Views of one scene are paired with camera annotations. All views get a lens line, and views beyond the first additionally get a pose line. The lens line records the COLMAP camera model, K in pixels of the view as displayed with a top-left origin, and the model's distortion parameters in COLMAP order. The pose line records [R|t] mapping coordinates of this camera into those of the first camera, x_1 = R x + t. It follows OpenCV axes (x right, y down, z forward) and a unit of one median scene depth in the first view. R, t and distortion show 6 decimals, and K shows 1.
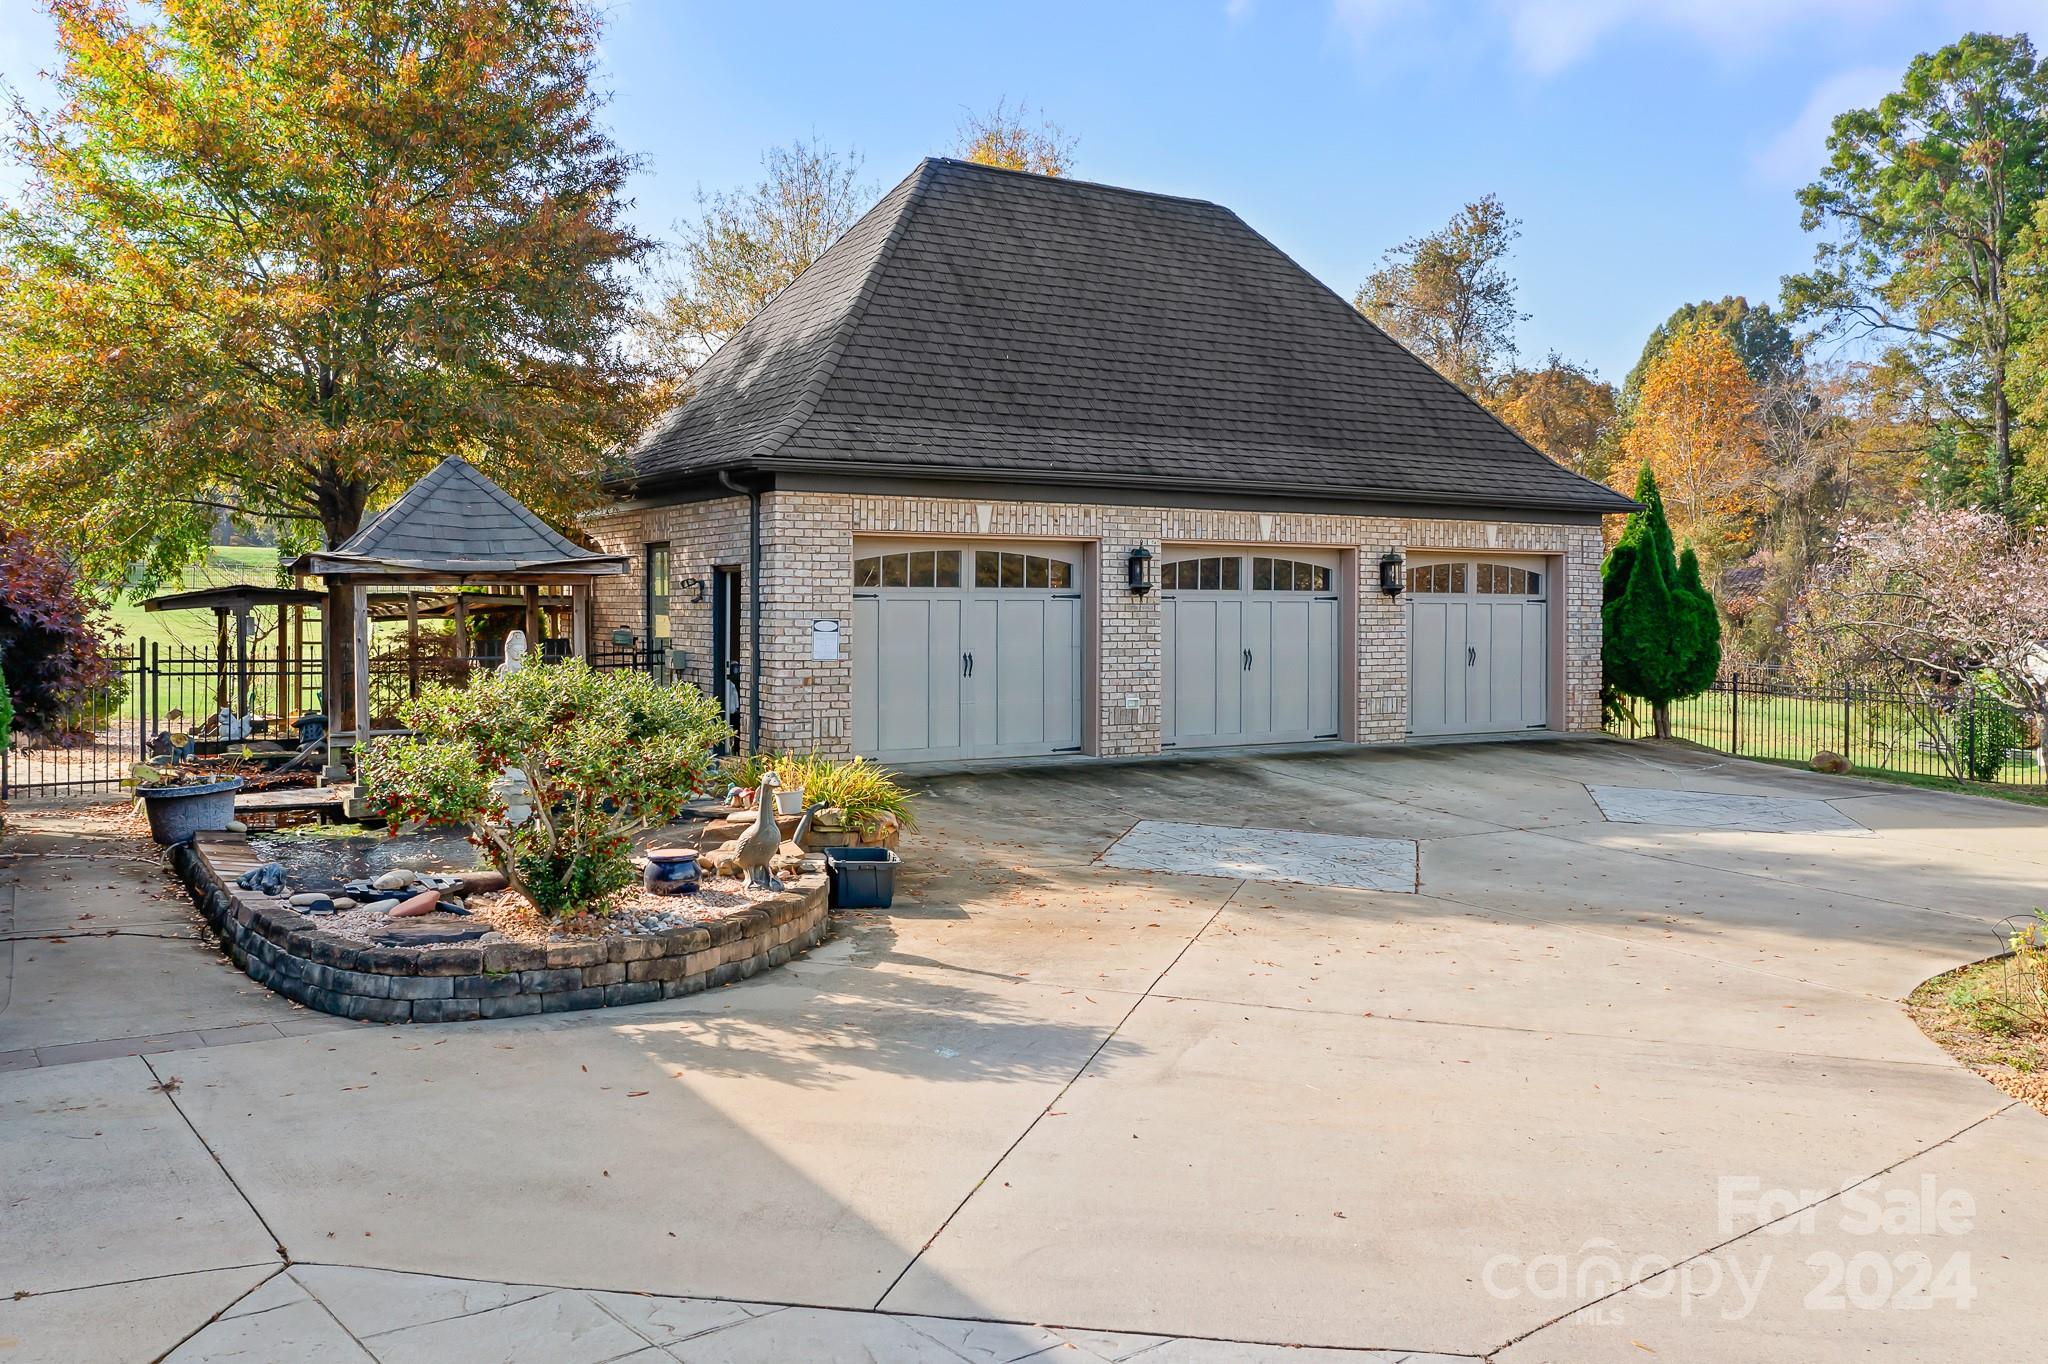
lens RADIAL K [[1642.4, 0, 1034.9], [0, 1642.4, 682.4], [0, 0, 1]] dist [-0.010277, 0.001531]
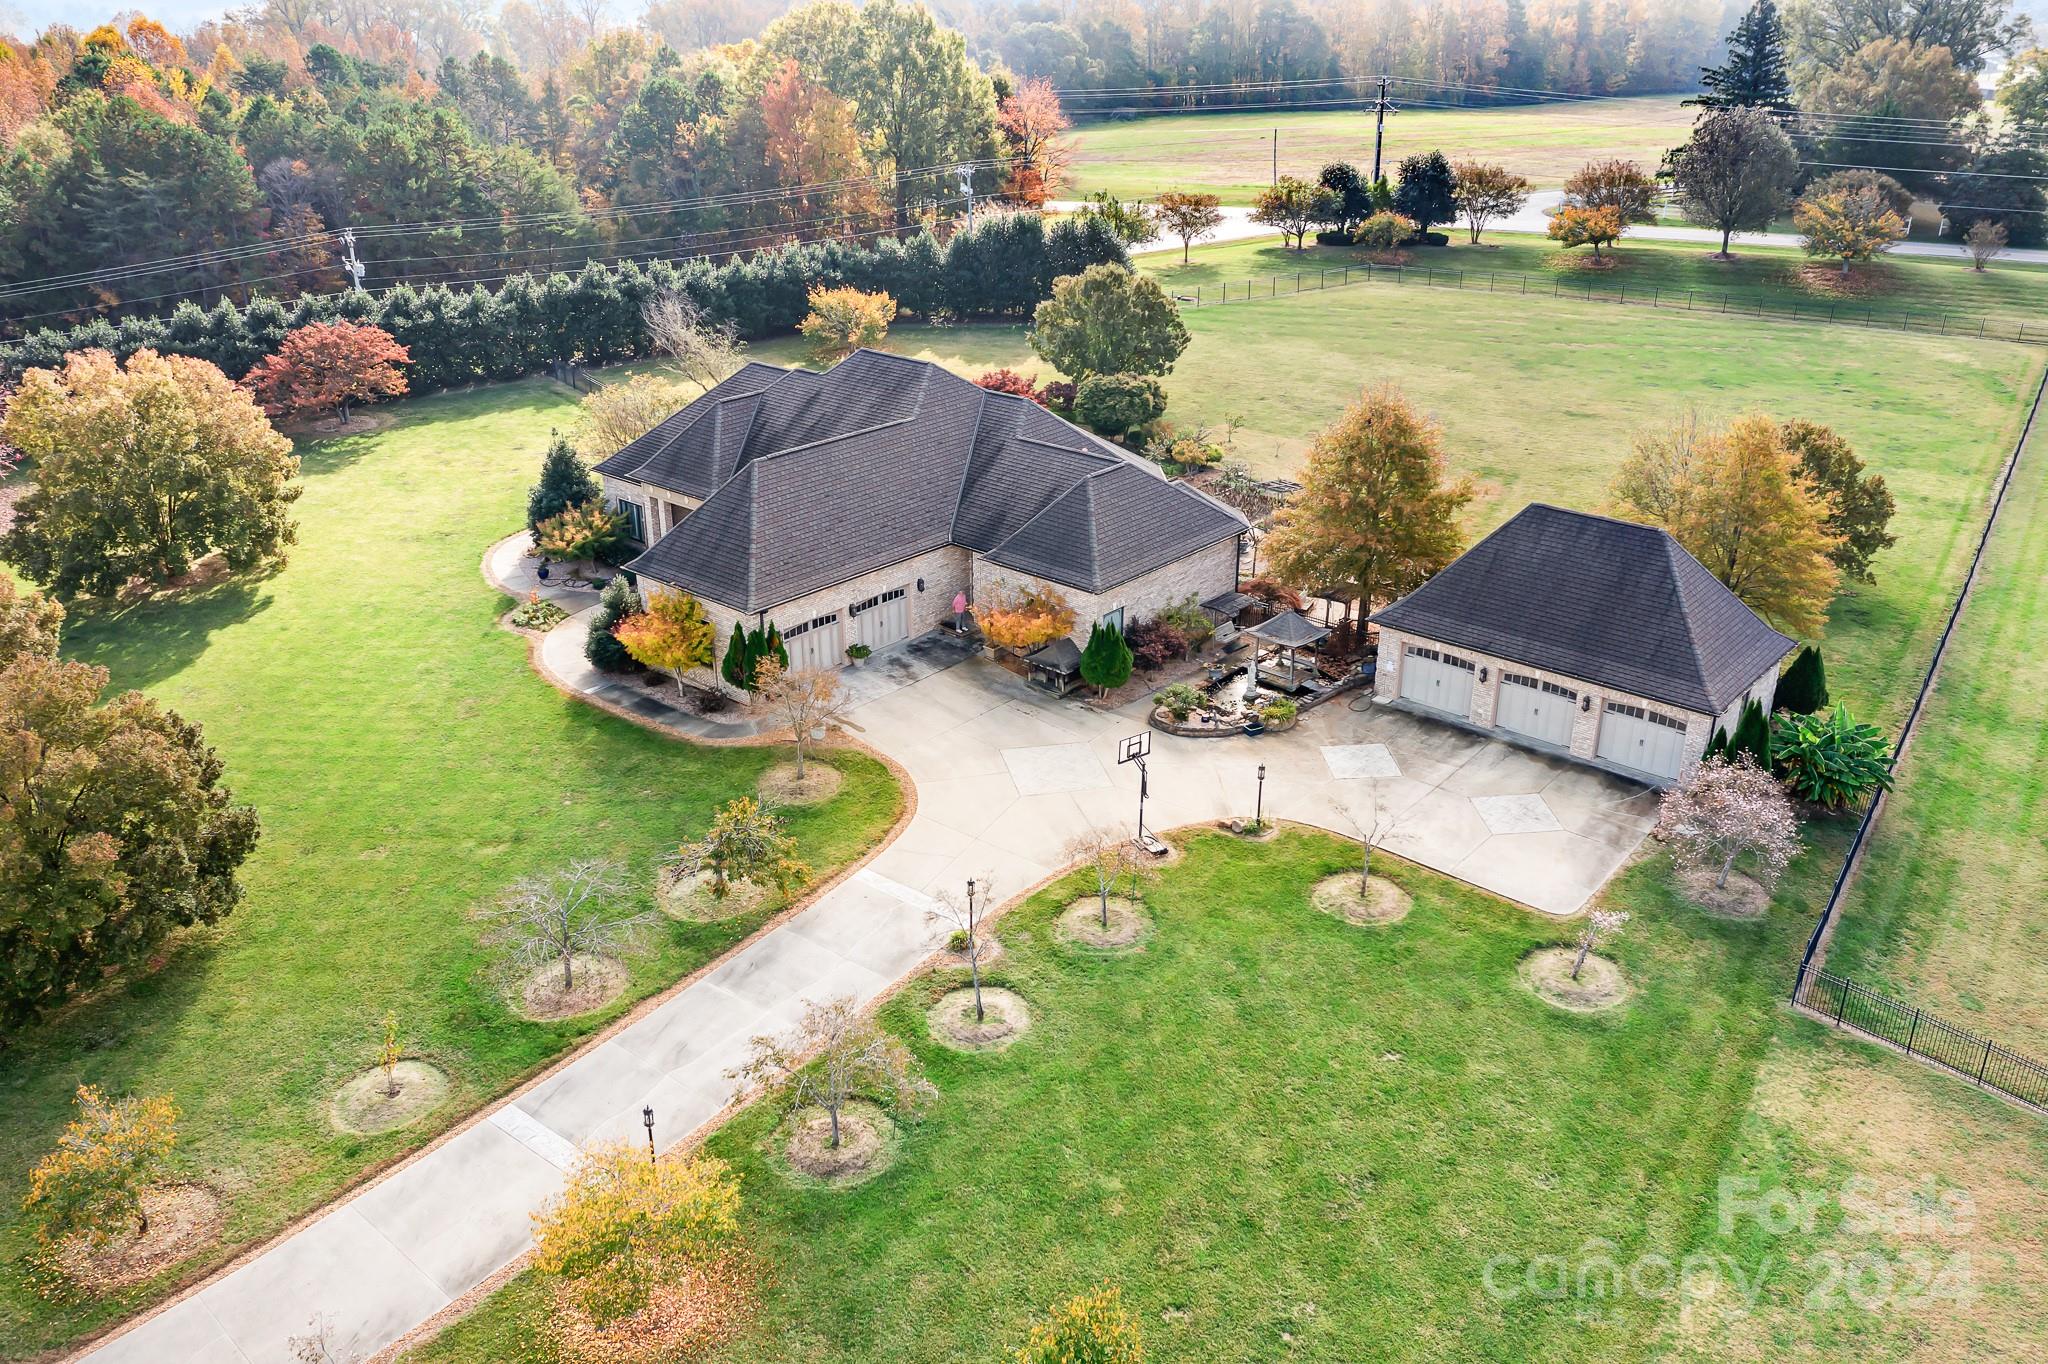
lens RADIAL K [[1642.4, 0, 1034.9], [0, 1642.4, 682.4], [0, 0, 1]] dist [-0.010277, 0.001531]
pose [[0.296904, 0.383799, -0.874384, 2.609613], [-0.047254, 0.920457, 0.387977, -1.256096], [0.953738, -0.073874, 0.291423, -0.776145]]
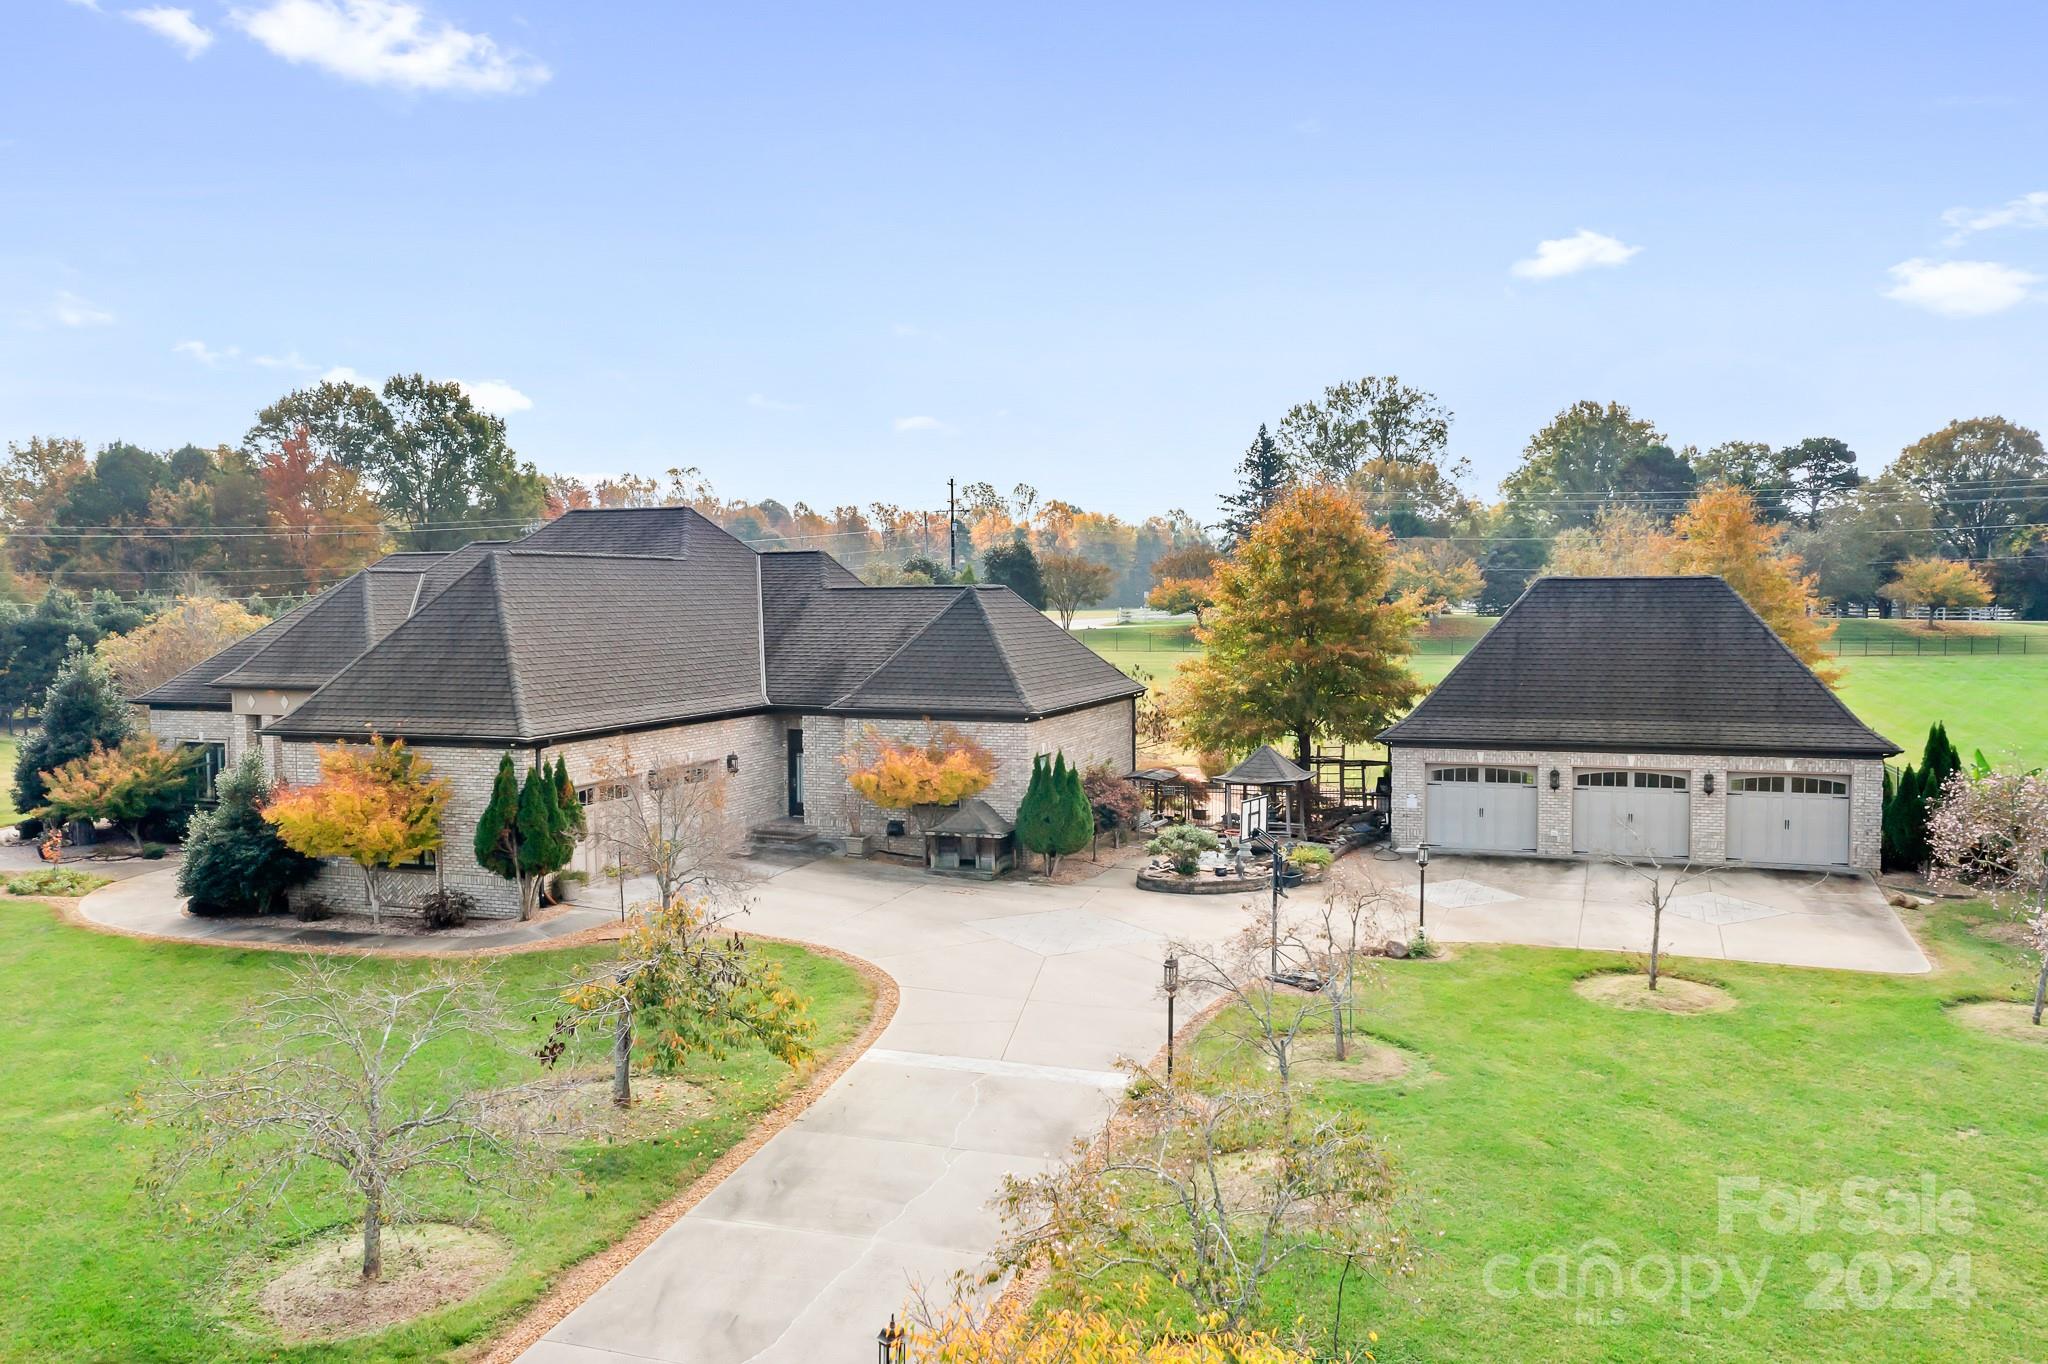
lens RADIAL K [[1642.4, 0, 1034.9], [0, 1642.4, 682.4], [0, 0, 1]] dist [-0.010277, 0.001531]
pose [[0.614646, 0.039122, -0.787832, 1.476981], [-0.028324, 0.999220, 0.027521, -0.253224], [0.788294, 0.005399, 0.615275, -1.076134]]
